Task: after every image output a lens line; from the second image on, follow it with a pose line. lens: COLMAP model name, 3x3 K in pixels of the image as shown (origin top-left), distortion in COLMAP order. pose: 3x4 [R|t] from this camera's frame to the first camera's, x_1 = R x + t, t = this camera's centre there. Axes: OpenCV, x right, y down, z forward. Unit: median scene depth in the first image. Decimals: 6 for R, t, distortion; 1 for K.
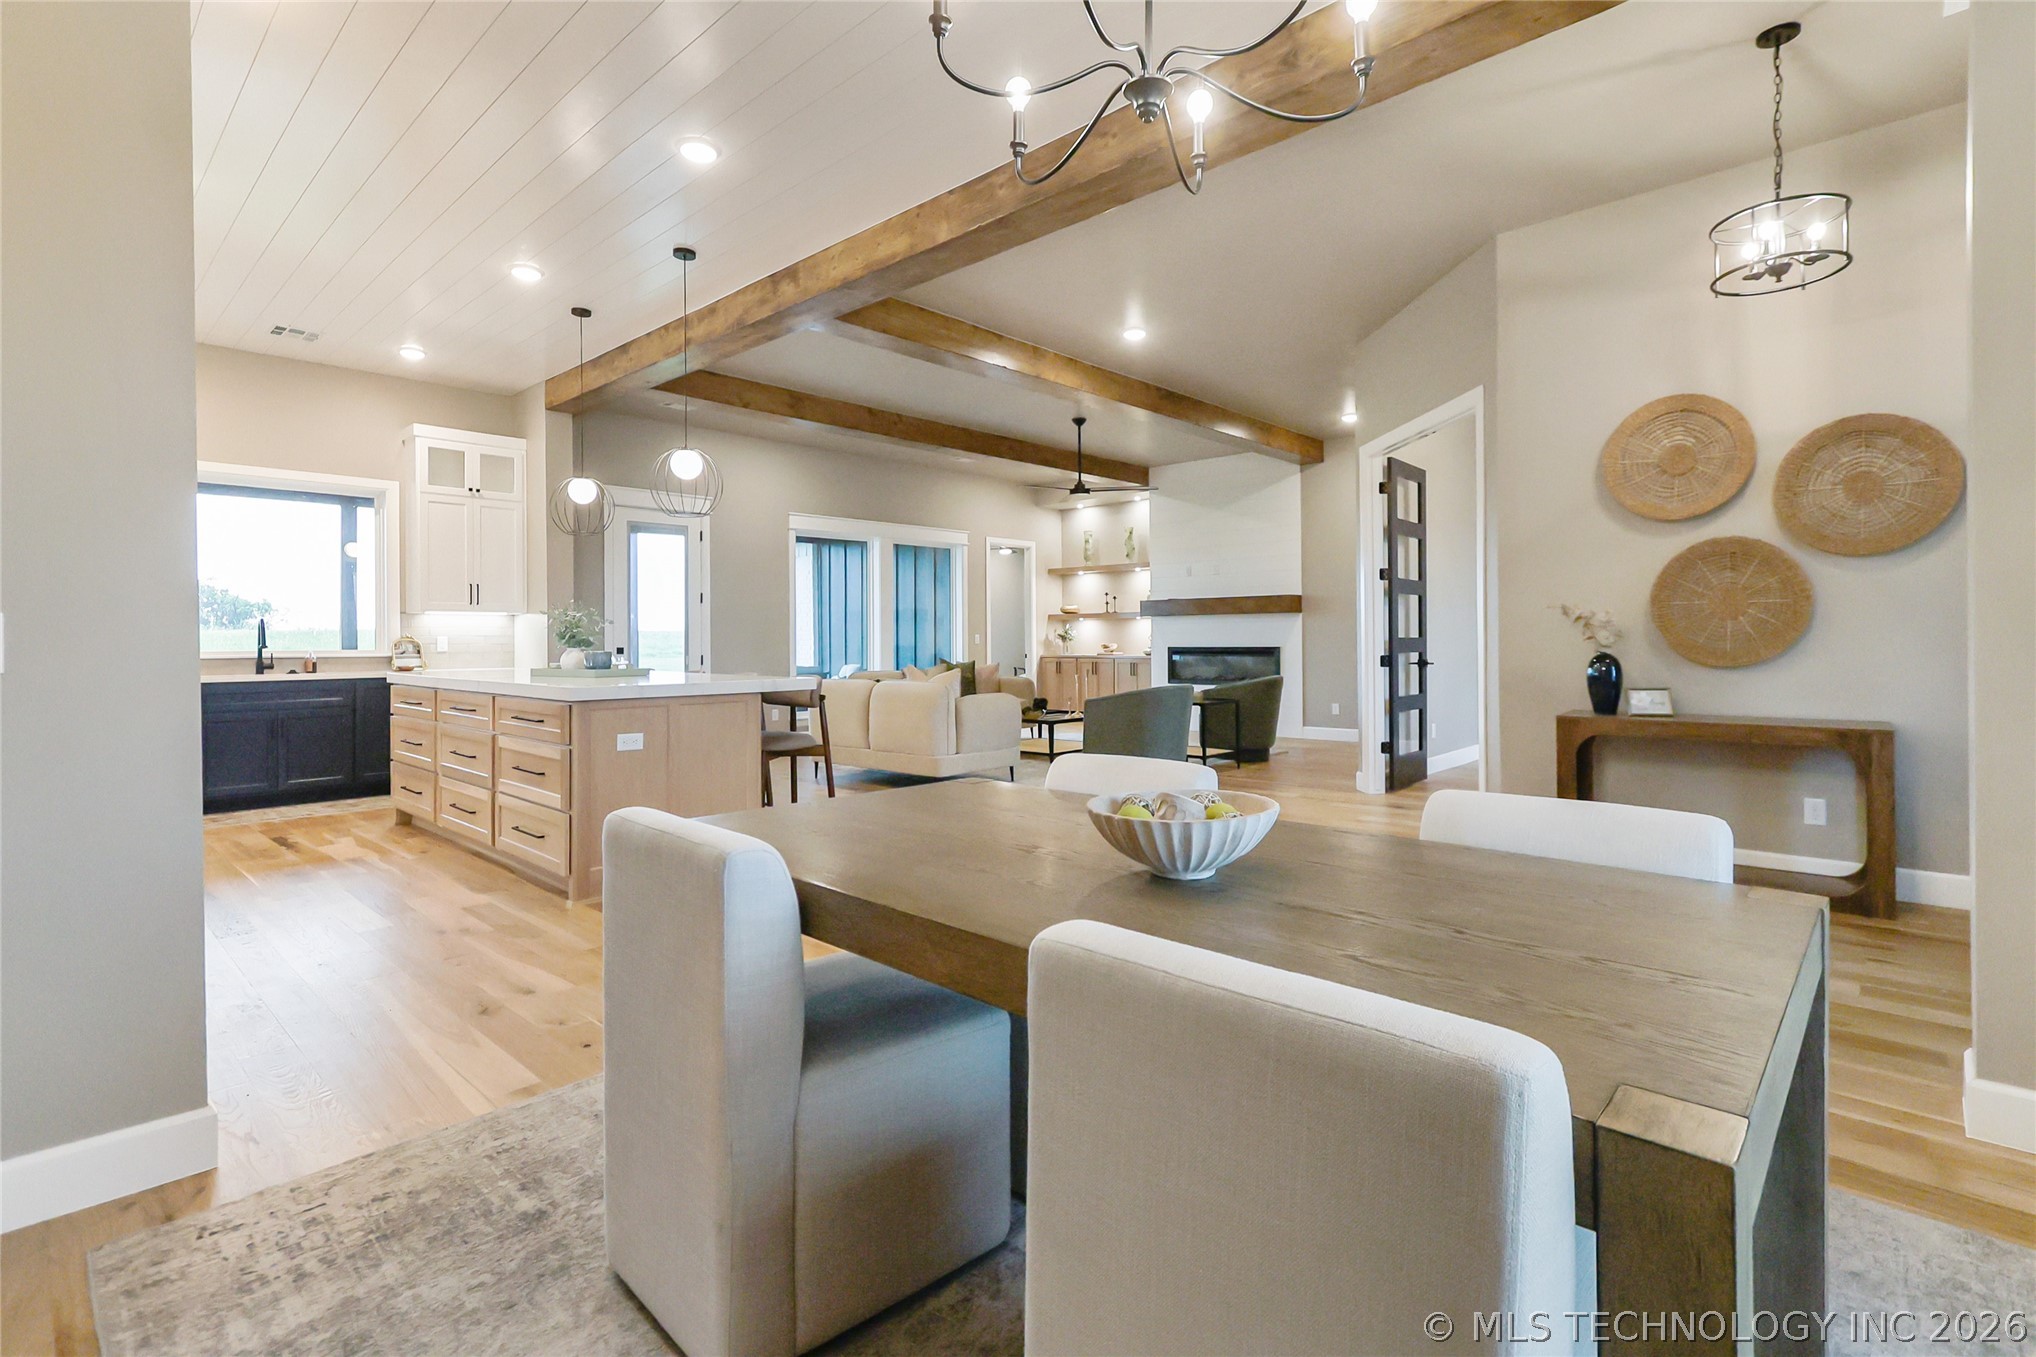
lens RADIAL K [[963.0, 0, 1033.7], [0, 963.0, 642.5], [0, 0, 1]] dist [0.001778, 0.000112]
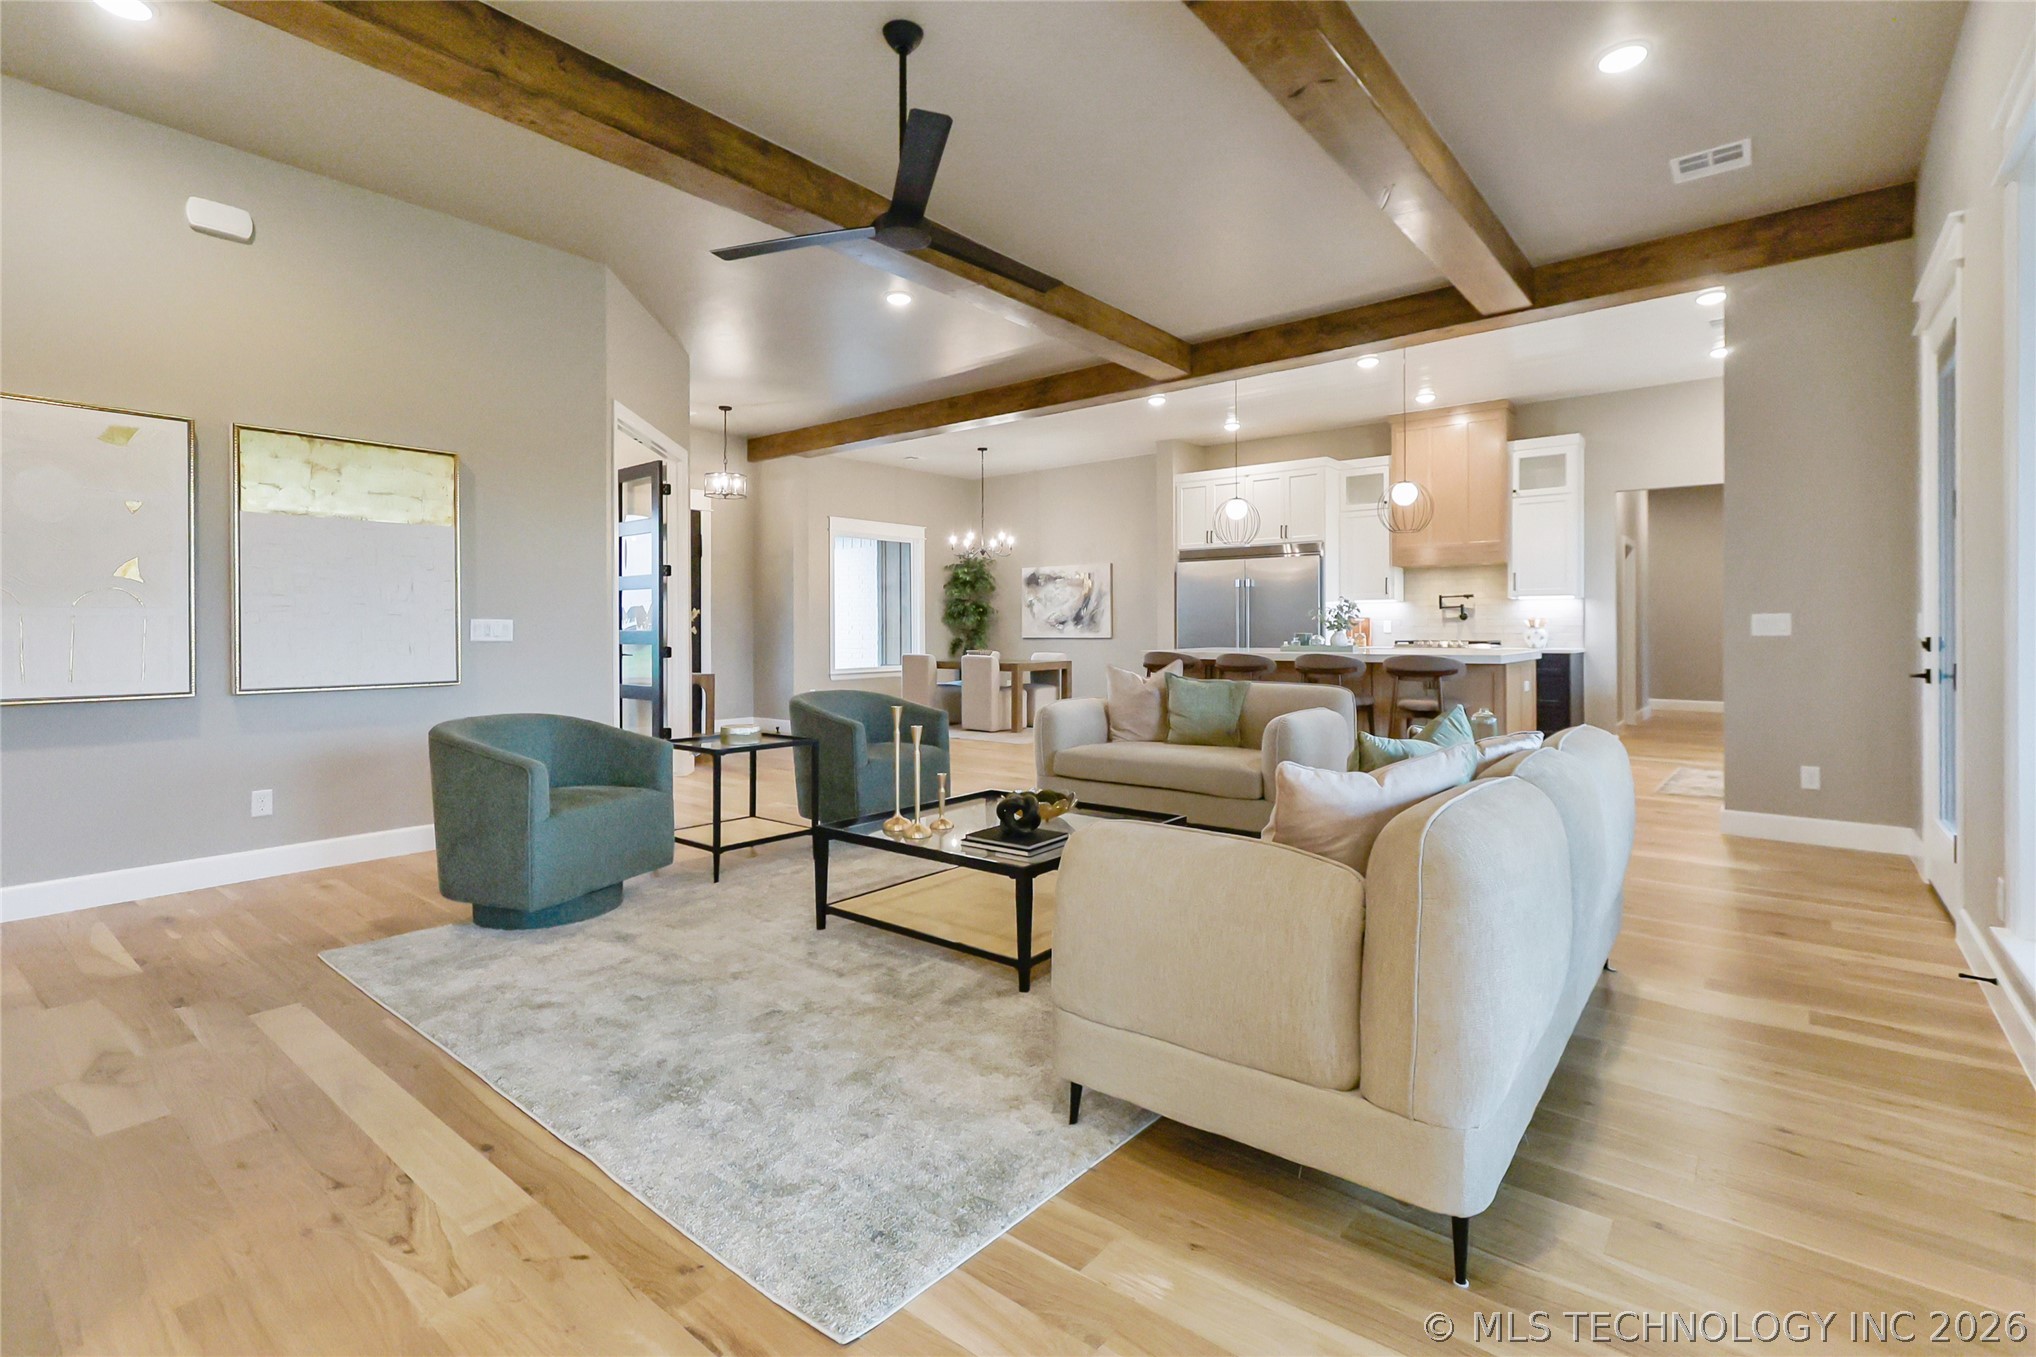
lens RADIAL K [[934.3, 0, 1039.1], [0, 934.3, 623.7], [0, 0, 1]] dist [0.001300, 0.000633]
pose [[-0.997881, 0.010171, -0.064268, 0.016744], [0.010285, 0.999946, -0.001440, -0.004344], [0.064250, -0.002098, -0.997932, 1.176382]]
